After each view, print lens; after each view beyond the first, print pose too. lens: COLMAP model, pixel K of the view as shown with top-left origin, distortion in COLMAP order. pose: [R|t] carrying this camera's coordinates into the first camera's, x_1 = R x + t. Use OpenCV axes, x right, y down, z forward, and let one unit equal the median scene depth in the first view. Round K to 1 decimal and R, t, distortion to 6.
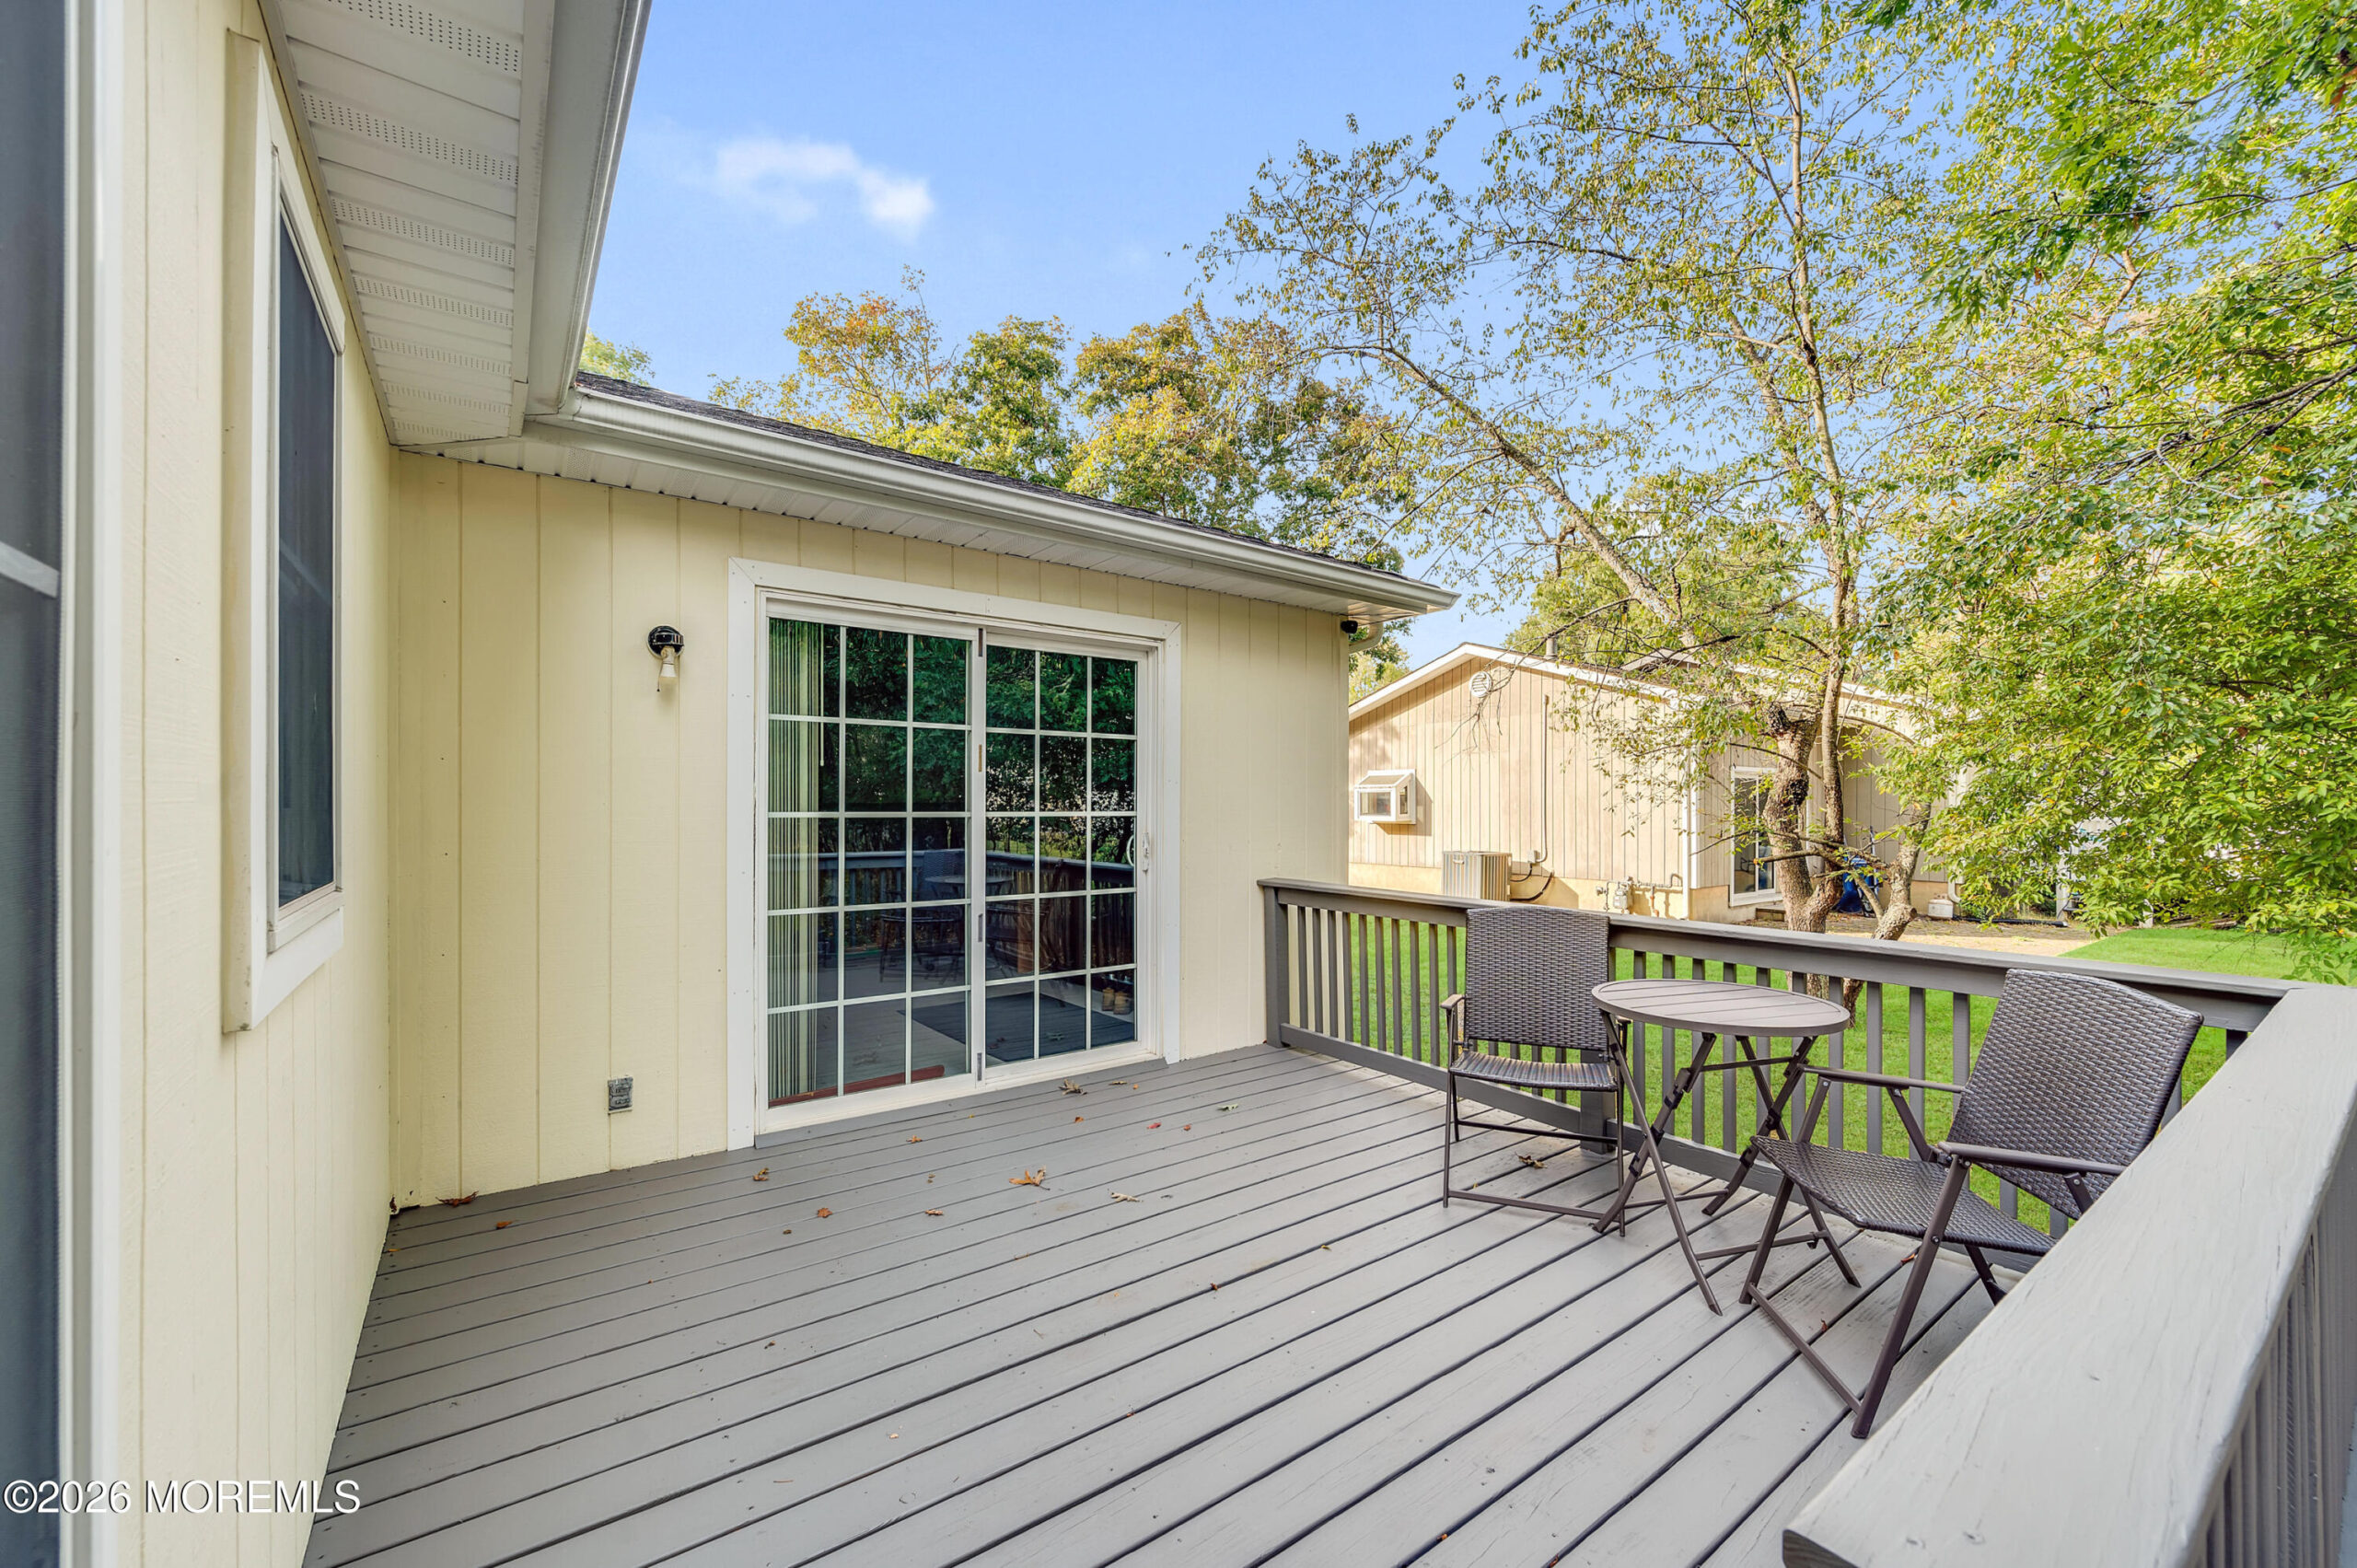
lens RADIAL K [[924.0, 0, 1176.6], [0, 924.0, 796.2], [0, 0, 1]] dist [-0.000204, 0.000286]
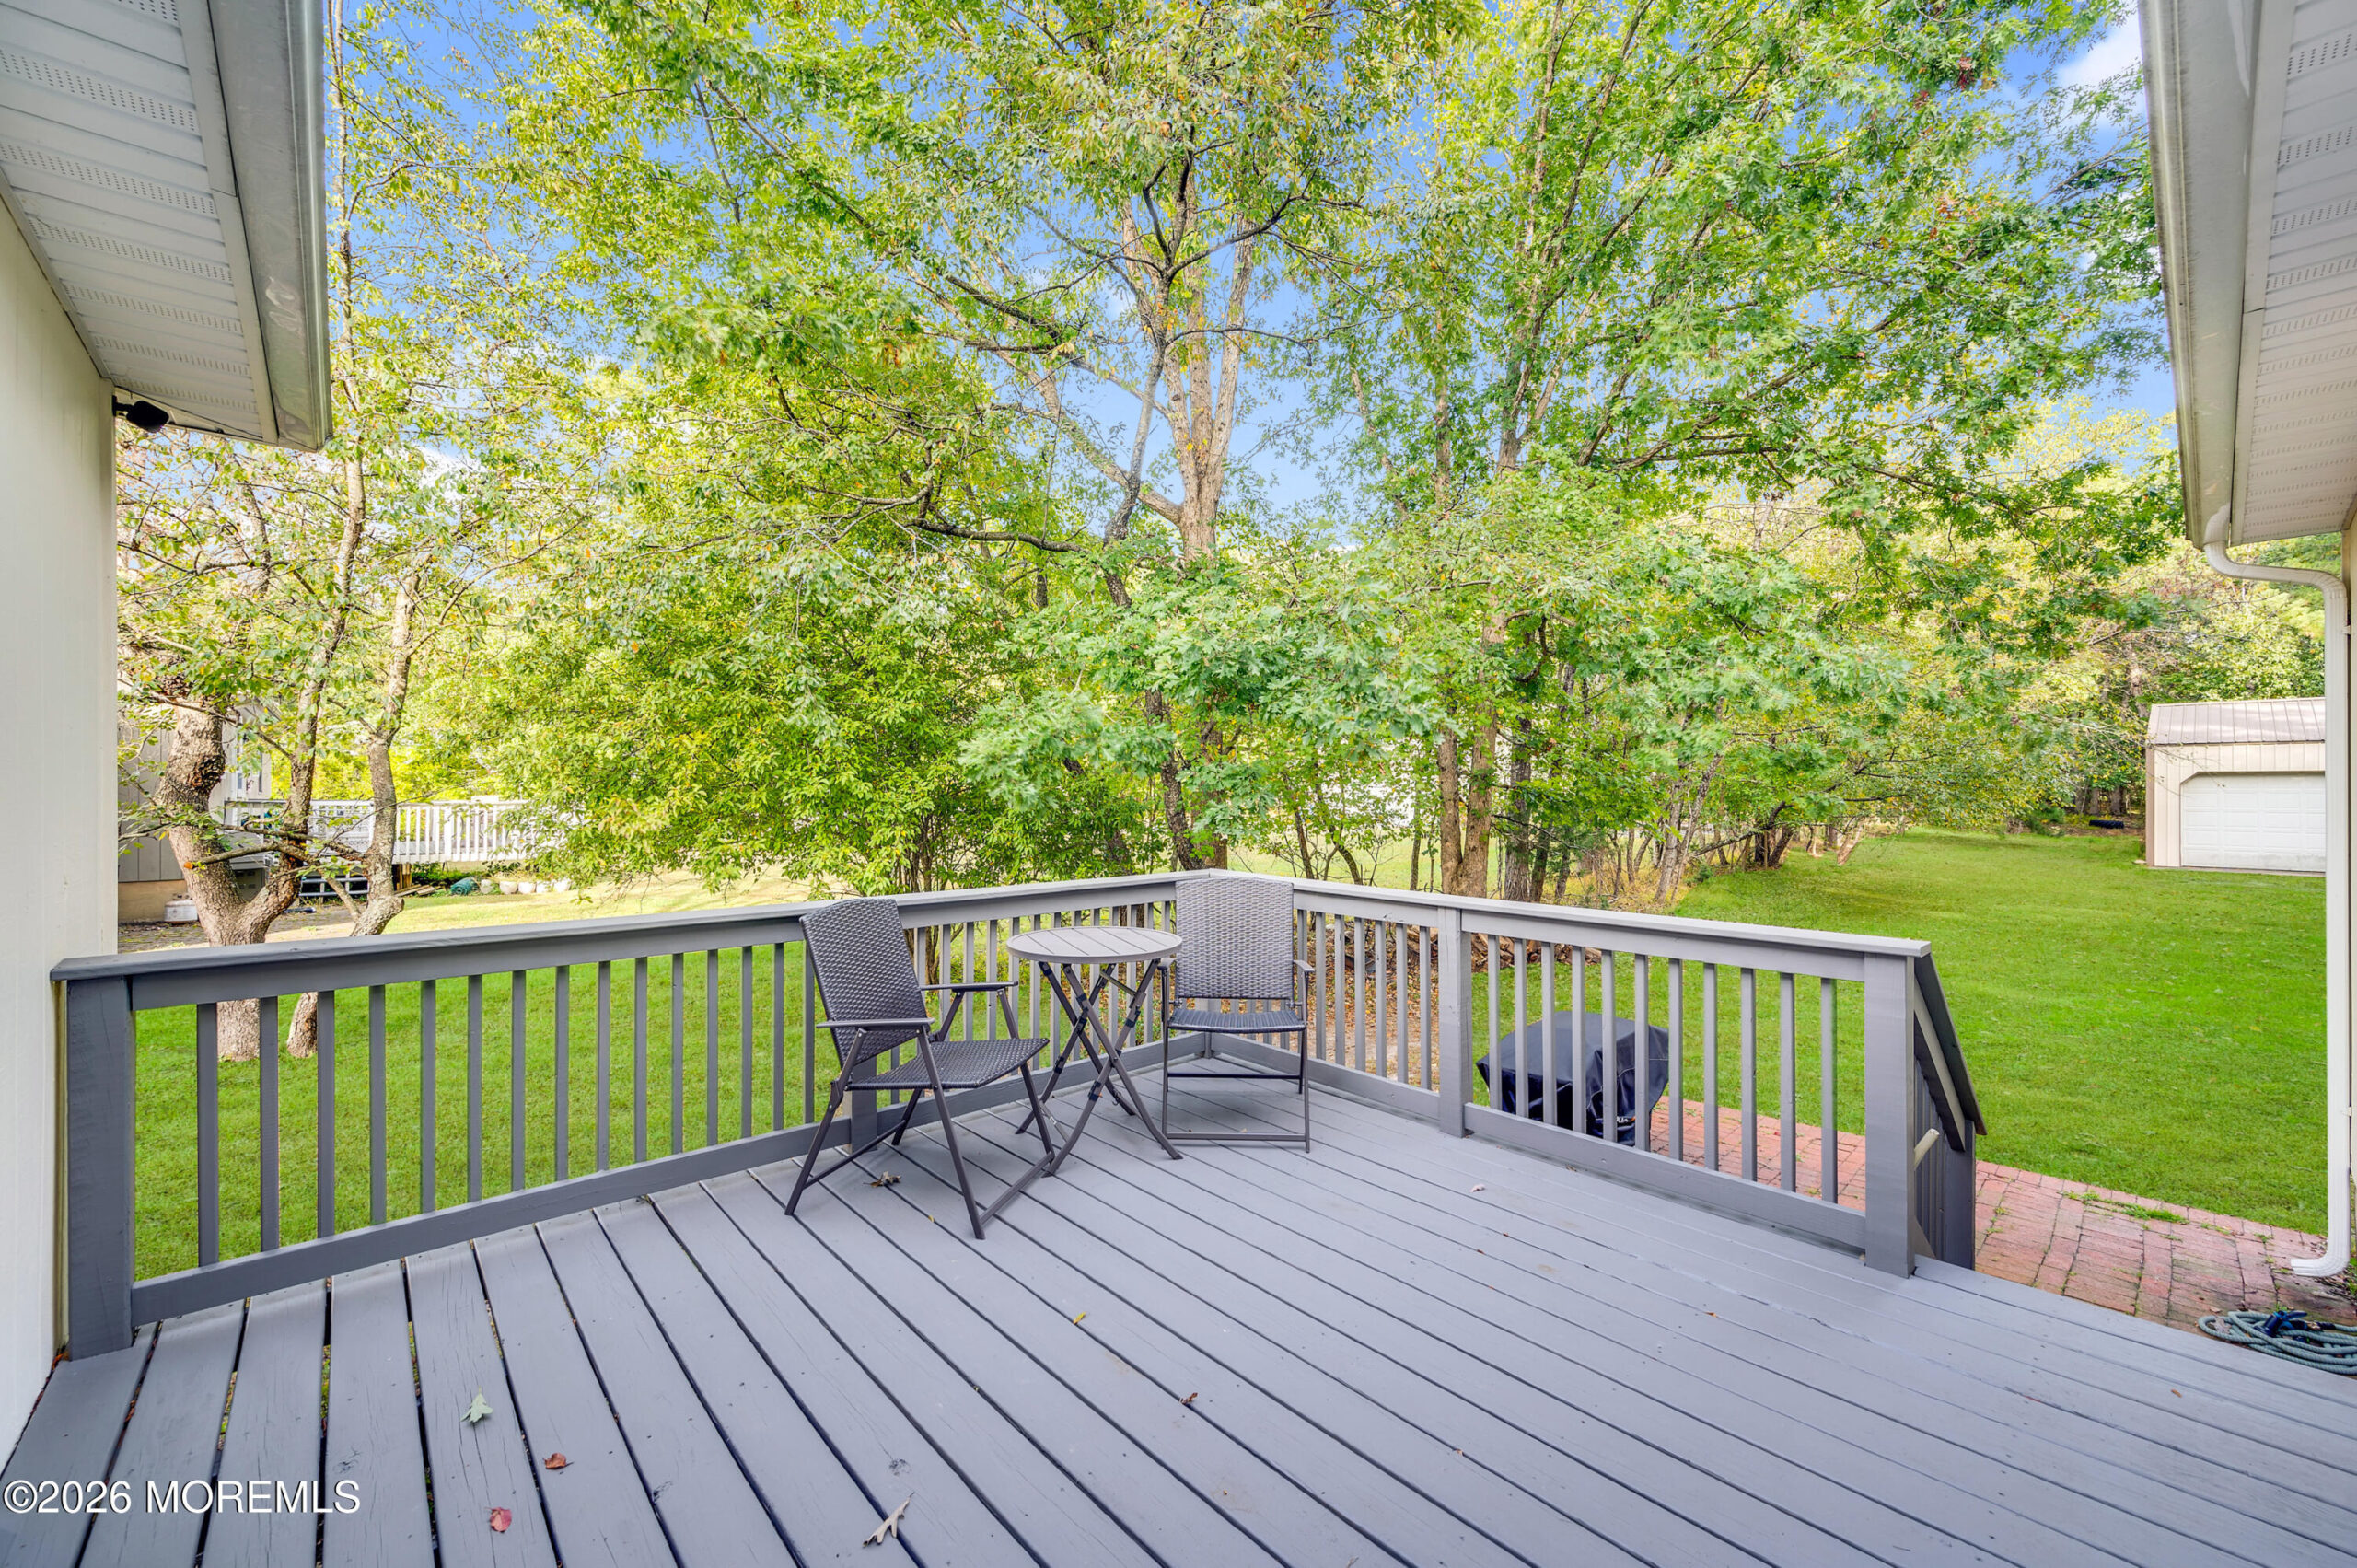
lens RADIAL K [[924.0, 0, 1175.3], [0, 924.0, 789.6], [0, 0, 1]] dist [-0.000204, 0.000286]
pose [[-0.102145, 0.000361, 0.994769, -0.360582], [-0.007219, 0.999973, -0.001105, 0.010128], [-0.994743, -0.007294, -0.102140, 0.552632]]
